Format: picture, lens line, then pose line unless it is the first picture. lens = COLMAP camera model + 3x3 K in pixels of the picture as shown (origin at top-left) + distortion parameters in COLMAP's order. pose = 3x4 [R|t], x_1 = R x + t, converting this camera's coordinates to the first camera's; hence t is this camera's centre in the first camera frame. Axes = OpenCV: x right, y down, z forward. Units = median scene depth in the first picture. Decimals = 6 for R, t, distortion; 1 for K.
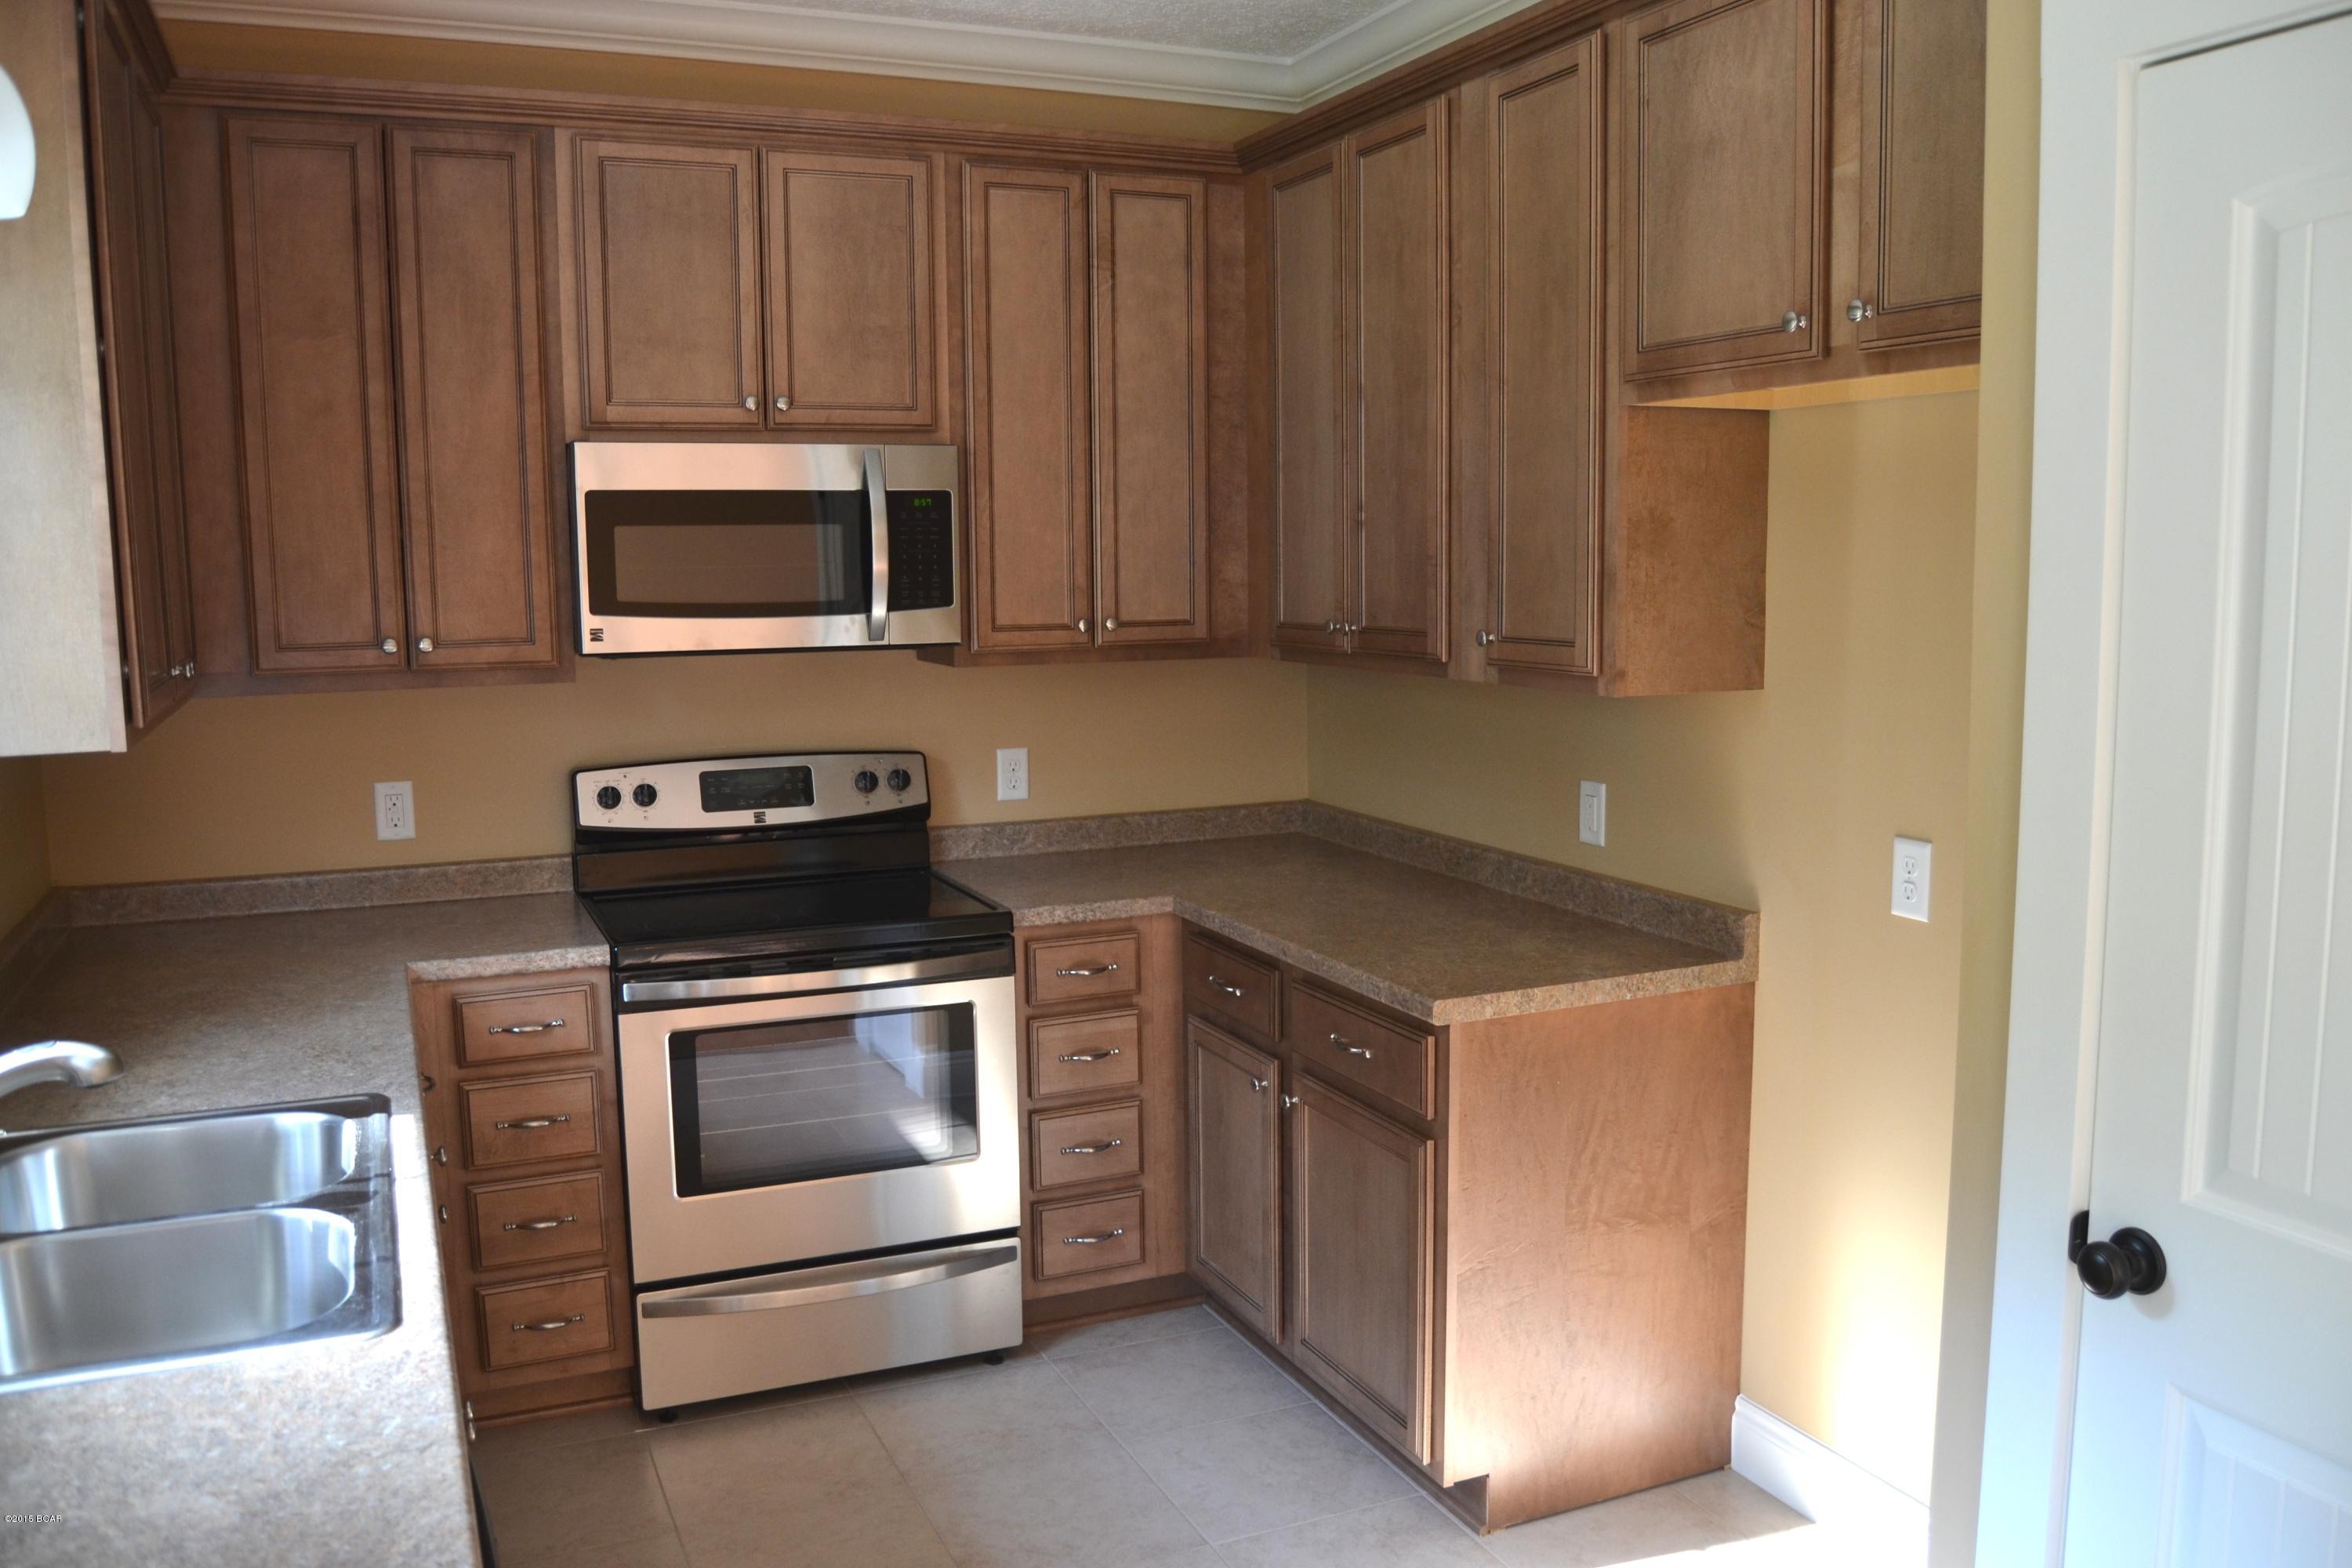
lens RADIAL K [[1870.6, 0, 1180.7], [0, 1870.6, 797.1], [0, 0, 1]] dist [-0.096243, 0.041386]
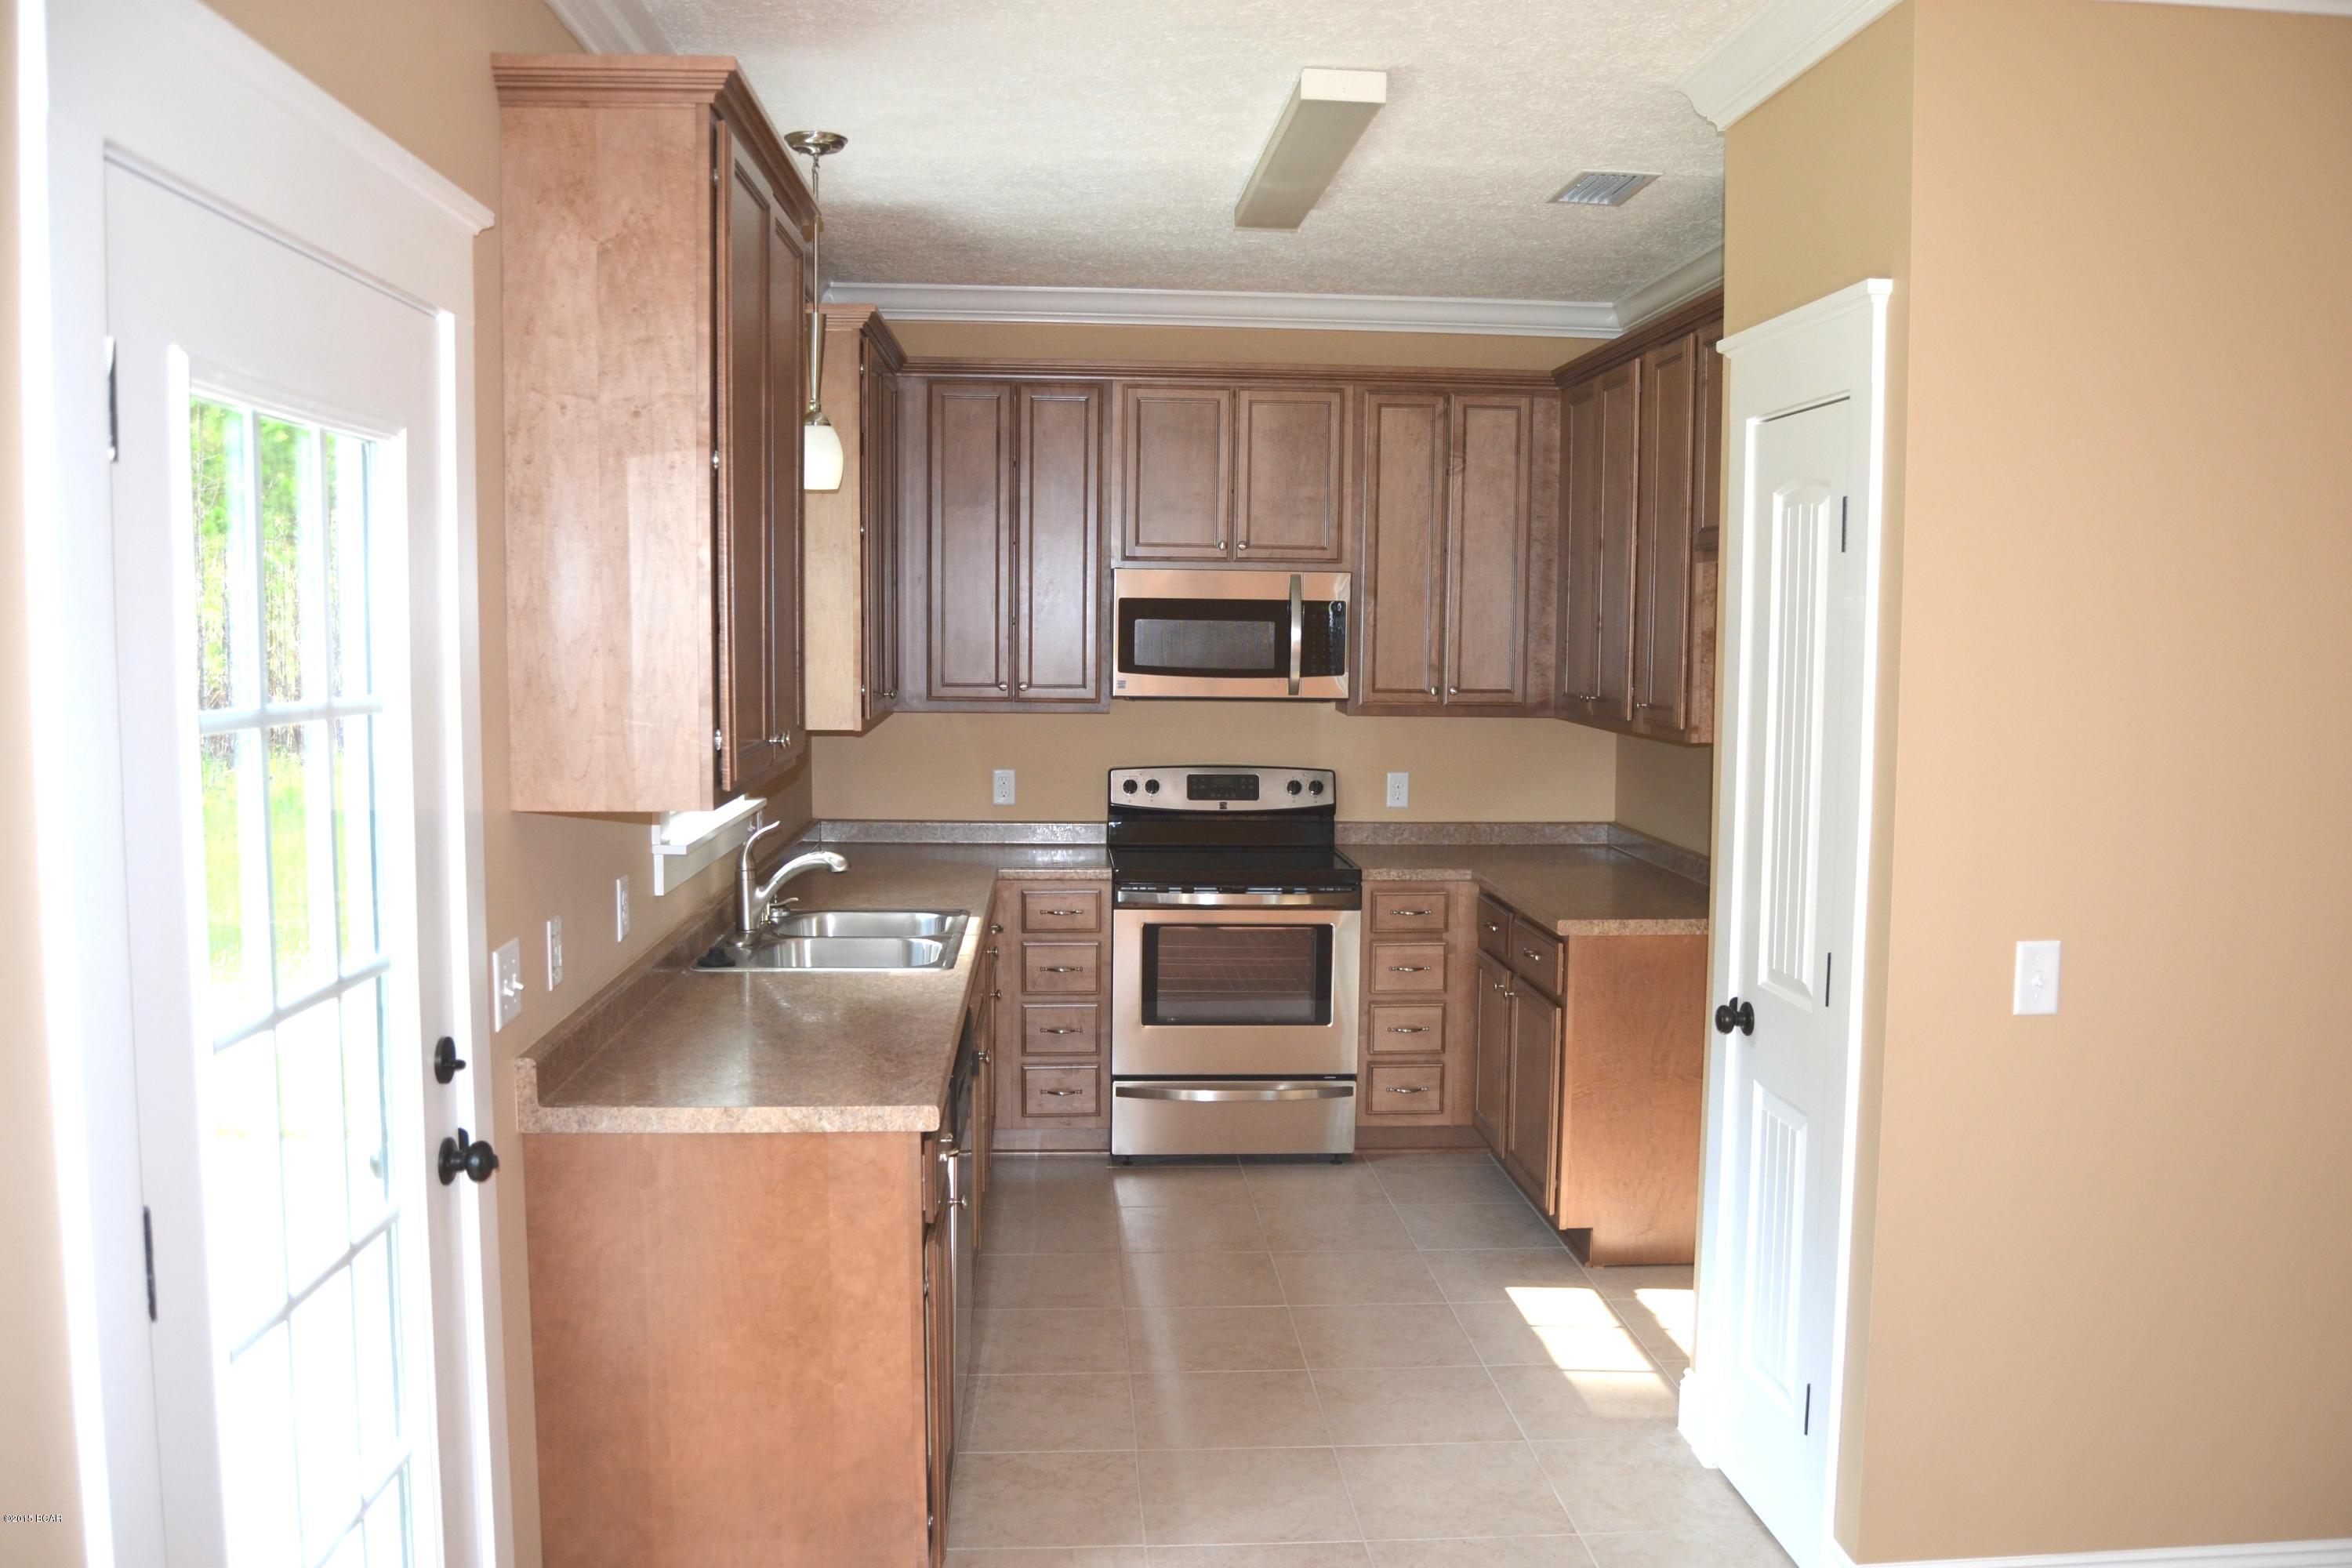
lens RADIAL K [[1870.6, 0, 1180.7], [0, 1870.6, 797.1], [0, 0, 1]] dist [-0.096243, 0.041386]
pose [[0.938997, 0.052405, -0.339909, 0.289552], [-0.065496, 0.997483, -0.027147, 0.051673], [0.337631, 0.047754, 0.940067, -0.516710]]
